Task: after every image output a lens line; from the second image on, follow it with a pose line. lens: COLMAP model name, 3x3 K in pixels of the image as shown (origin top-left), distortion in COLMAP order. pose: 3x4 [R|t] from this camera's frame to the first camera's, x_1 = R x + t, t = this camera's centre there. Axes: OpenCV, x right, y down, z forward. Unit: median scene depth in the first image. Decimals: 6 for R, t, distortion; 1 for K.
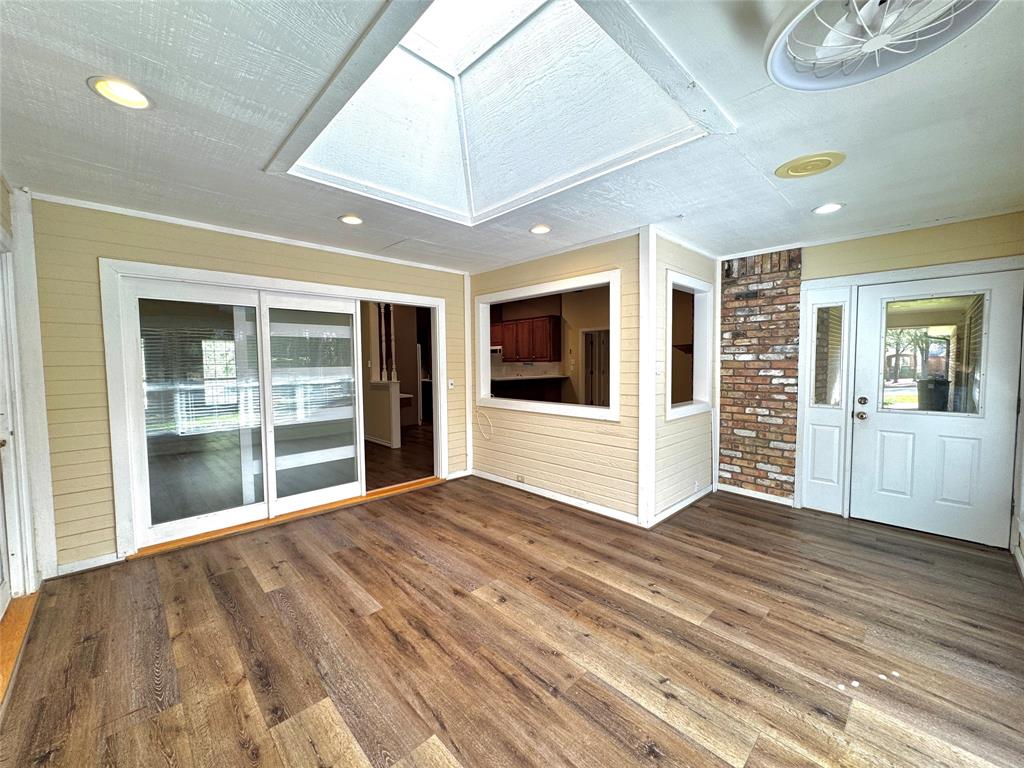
lens RADIAL K [[409.2, 0, 511.7], [0, 409.2, 382.9], [0, 0, 1]] dist [-0.008109, 0.000239]
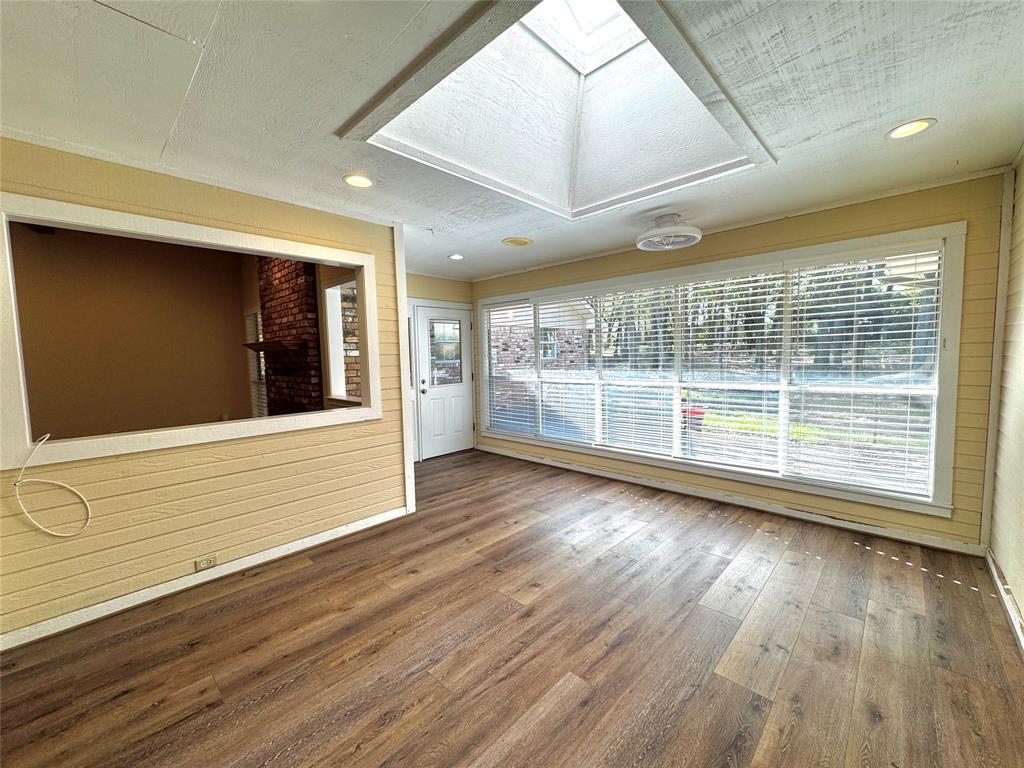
lens RADIAL K [[409.2, 0, 511.6], [0, 409.2, 385.0], [0, 0, 1]] dist [-0.008109, 0.000239]
pose [[-0.041844, -0.065612, 0.996967, -0.822982], [0.074571, 0.994853, 0.068603, -0.029574], [-0.996337, 0.077215, -0.036736, 0.875066]]
